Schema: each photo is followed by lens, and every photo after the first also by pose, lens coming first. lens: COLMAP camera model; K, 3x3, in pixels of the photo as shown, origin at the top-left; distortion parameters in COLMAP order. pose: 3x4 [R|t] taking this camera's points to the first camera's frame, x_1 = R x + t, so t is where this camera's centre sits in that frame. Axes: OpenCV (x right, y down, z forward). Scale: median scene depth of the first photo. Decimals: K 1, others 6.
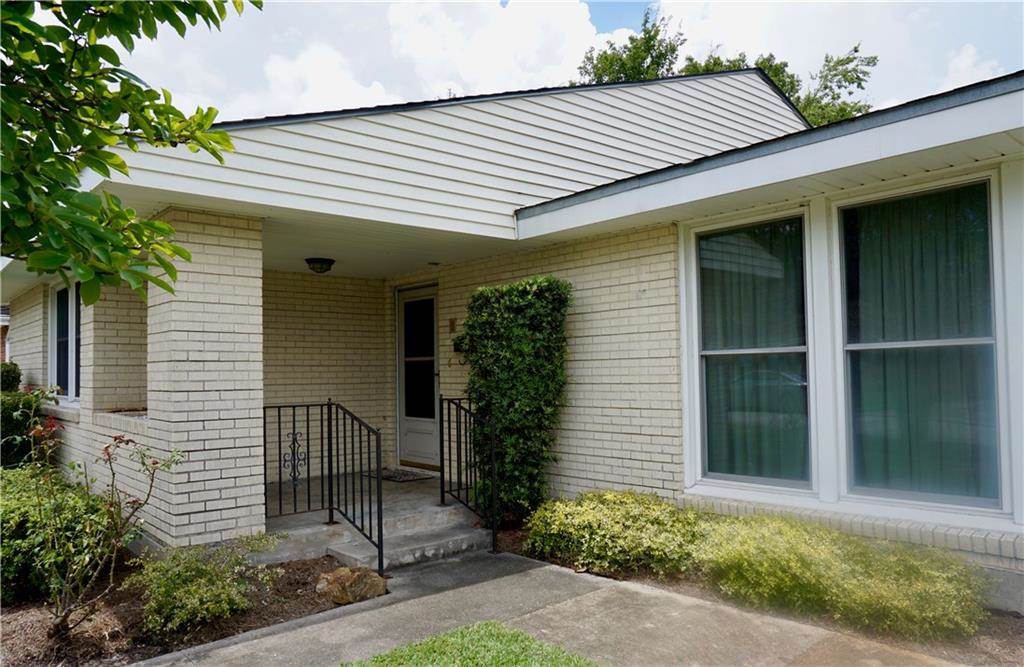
lens RADIAL K [[745.6, 0, 510.7], [0, 745.6, 349.1], [0, 0, 1]] dist [-0.004852, -0.001474]
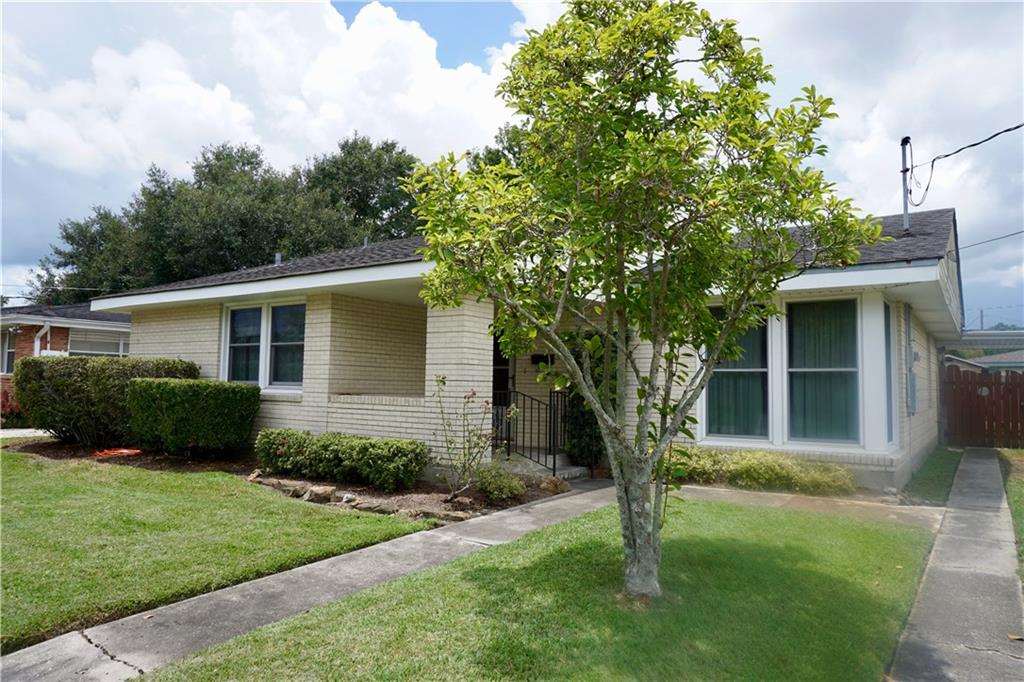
lens RADIAL K [[693.1, 0, 512.0], [0, 693.1, 341.0], [0, 0, 1]] dist [0.008352, 0.000824]
pose [[0.974734, 0.047584, 0.218240, -0.745673], [-0.039857, 0.998417, -0.039676, 0.024184], [-0.219782, 0.029975, 0.975088, -0.738601]]
